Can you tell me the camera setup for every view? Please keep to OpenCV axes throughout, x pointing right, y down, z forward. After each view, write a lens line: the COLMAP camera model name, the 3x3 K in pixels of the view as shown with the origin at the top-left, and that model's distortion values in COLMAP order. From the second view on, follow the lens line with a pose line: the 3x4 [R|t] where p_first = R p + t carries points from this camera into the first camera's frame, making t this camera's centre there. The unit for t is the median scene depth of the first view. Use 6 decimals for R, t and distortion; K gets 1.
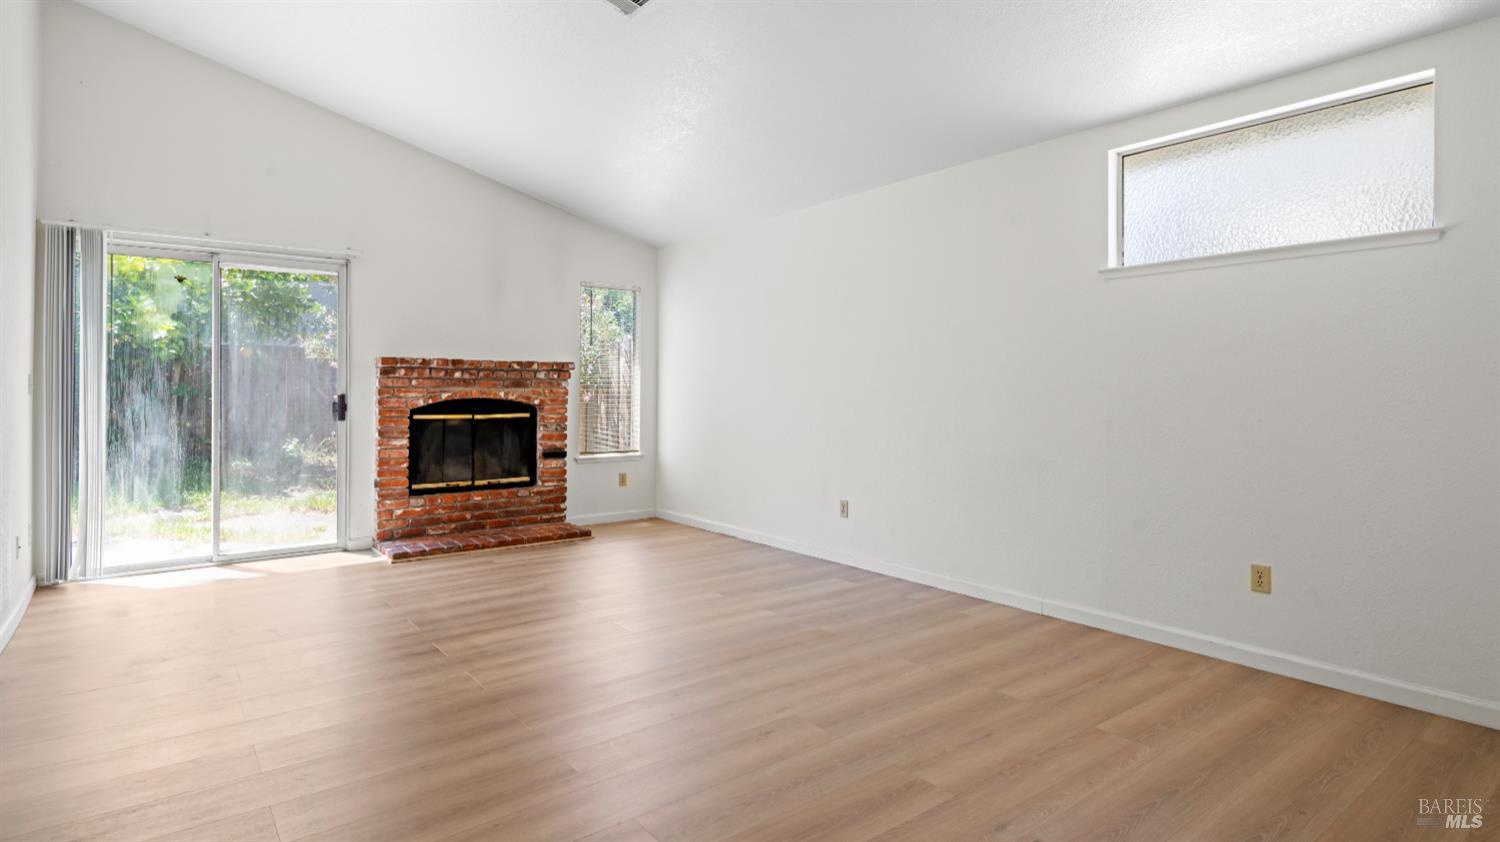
lens RADIAL K [[776.3, 0, 745.6], [0, 776.3, 423.3], [0, 0, 1]] dist [0.004766, 0.000310]
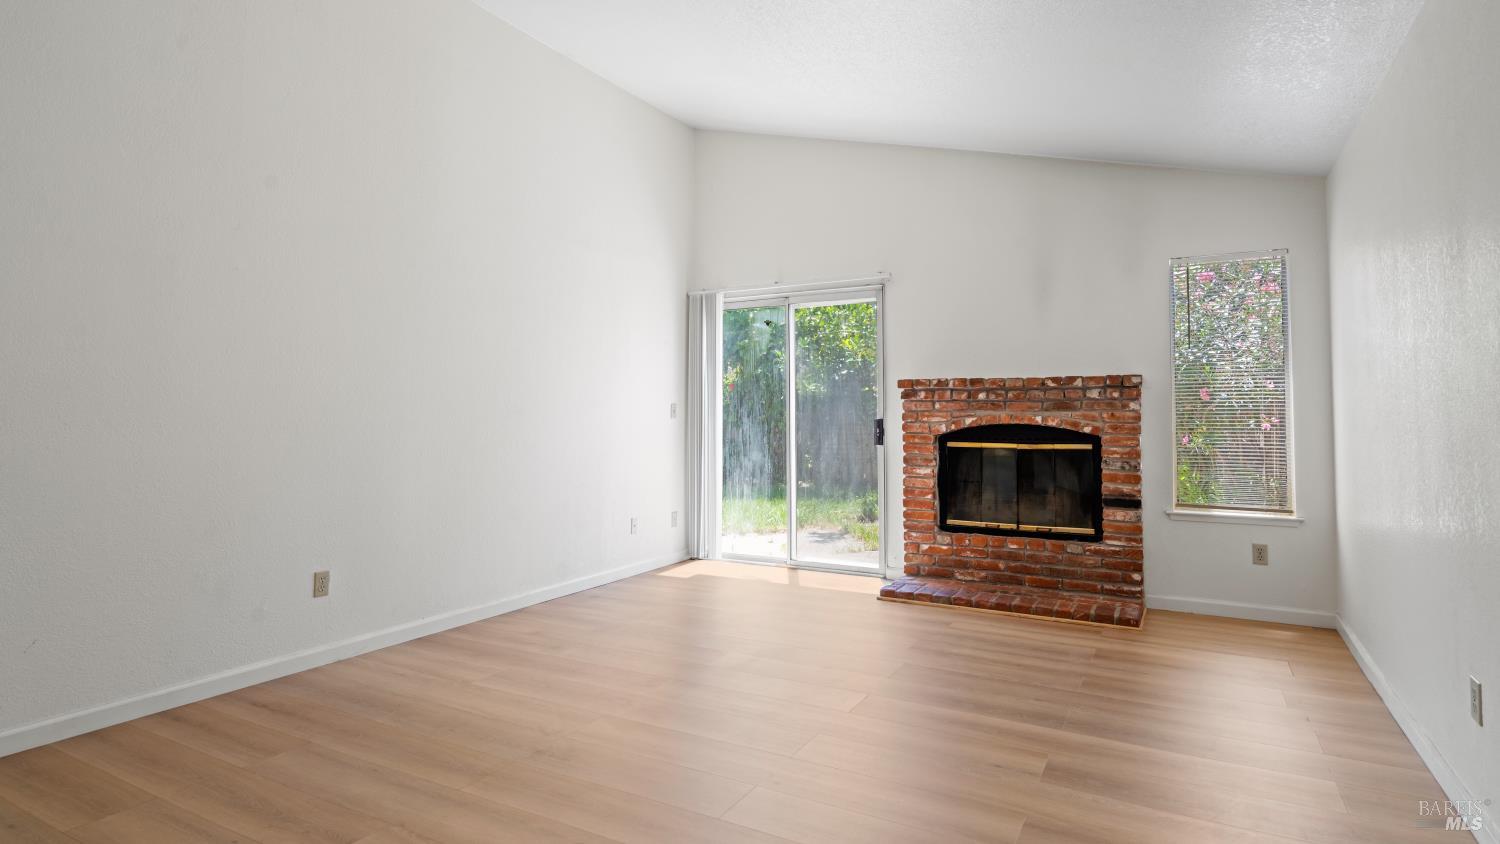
lens RADIAL K [[776.3, 0, 756.2], [0, 776.3, 399.9], [0, 0, 1]] dist [0.004766, 0.000310]
pose [[0.402218, -0.021456, -0.915293, 0.312287], [-0.038870, 0.998424, -0.040486, -0.014224], [0.914719, 0.051862, 0.400750, 0.433891]]
